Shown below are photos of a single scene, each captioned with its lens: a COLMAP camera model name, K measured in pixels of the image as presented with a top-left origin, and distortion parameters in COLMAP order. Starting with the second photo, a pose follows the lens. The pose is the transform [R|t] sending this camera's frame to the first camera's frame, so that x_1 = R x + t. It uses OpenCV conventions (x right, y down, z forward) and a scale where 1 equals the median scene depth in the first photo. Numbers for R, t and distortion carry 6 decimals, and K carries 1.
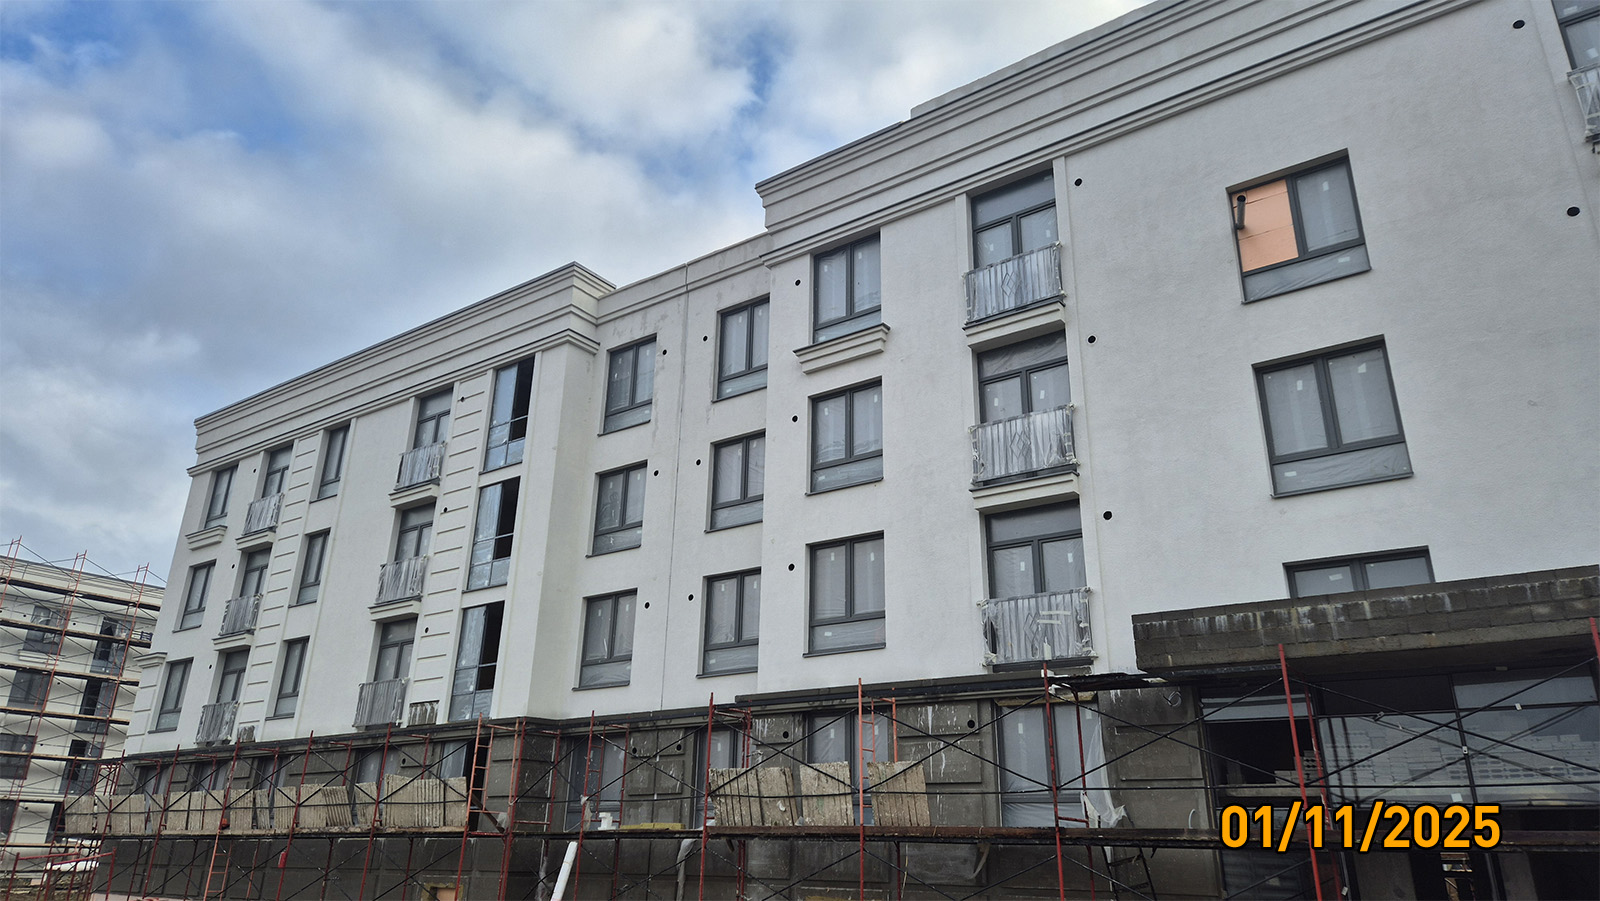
lens RADIAL K [[1049.8, 0, 774.3], [0, 1049.8, 452.9], [0, 0, 1]] dist [0.088084, -0.048029]
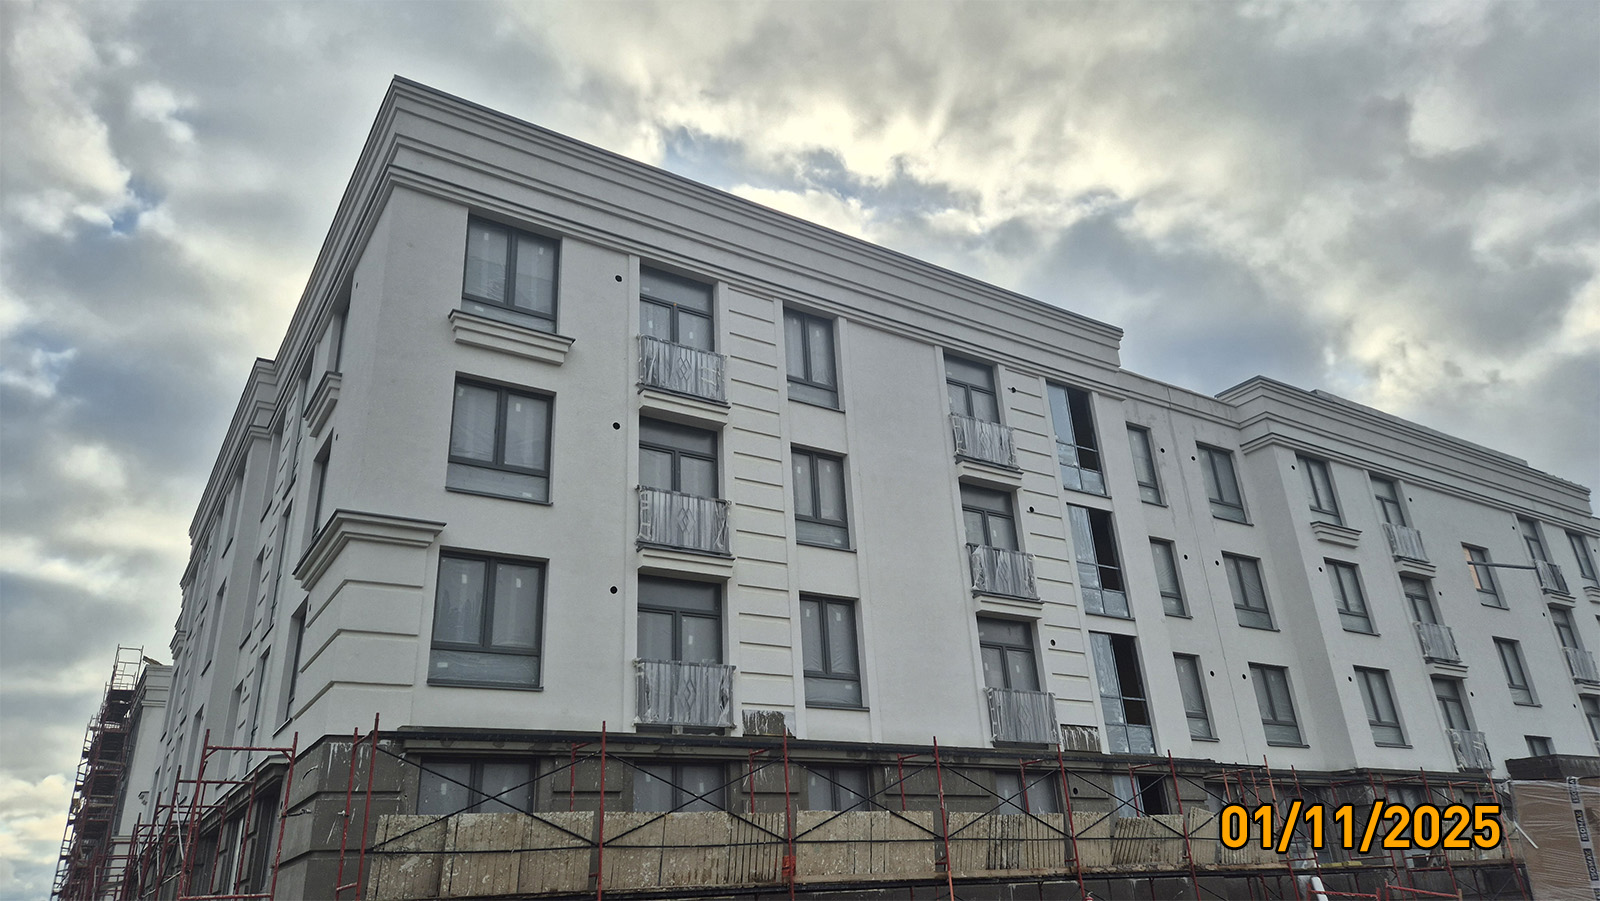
lens RADIAL K [[1049.8, 0, 789.9], [0, 1049.8, 468.1], [0, 0, 1]] dist [0.088084, -0.048029]
pose [[0.355392, 0.327428, 0.875493, -1.104289], [-0.274268, 0.931940, -0.237204, 0.271227], [-0.893574, -0.155819, 0.421007, 0.766034]]
